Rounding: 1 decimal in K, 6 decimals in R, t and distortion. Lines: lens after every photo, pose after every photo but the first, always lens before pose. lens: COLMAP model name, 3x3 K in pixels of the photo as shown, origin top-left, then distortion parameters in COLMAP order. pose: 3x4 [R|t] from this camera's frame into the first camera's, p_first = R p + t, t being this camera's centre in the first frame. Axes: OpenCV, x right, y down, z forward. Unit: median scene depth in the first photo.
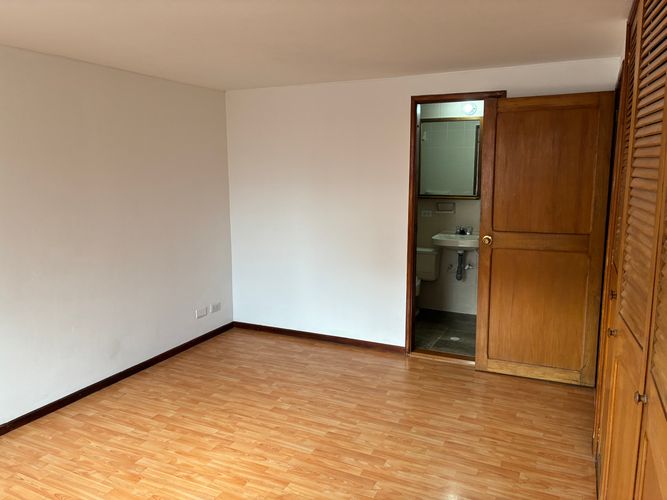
lens RADIAL K [[511.2, 0, 335.0], [0, 511.2, 249.4], [0, 0, 1]] dist [0.031422, -0.014913]
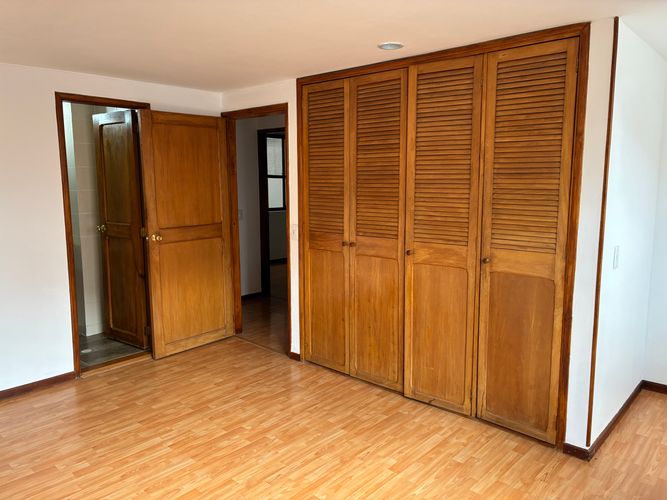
lens RADIAL K [[511.2, 0, 332.6], [0, 511.2, 249.1], [0, 0, 1]] dist [0.031422, -0.014913]
pose [[0.276610, -0.129641, 0.952198, -0.707728], [0.155304, 0.983864, 0.088837, -0.035659], [-0.948350, 0.123307, 0.292280, 0.351721]]
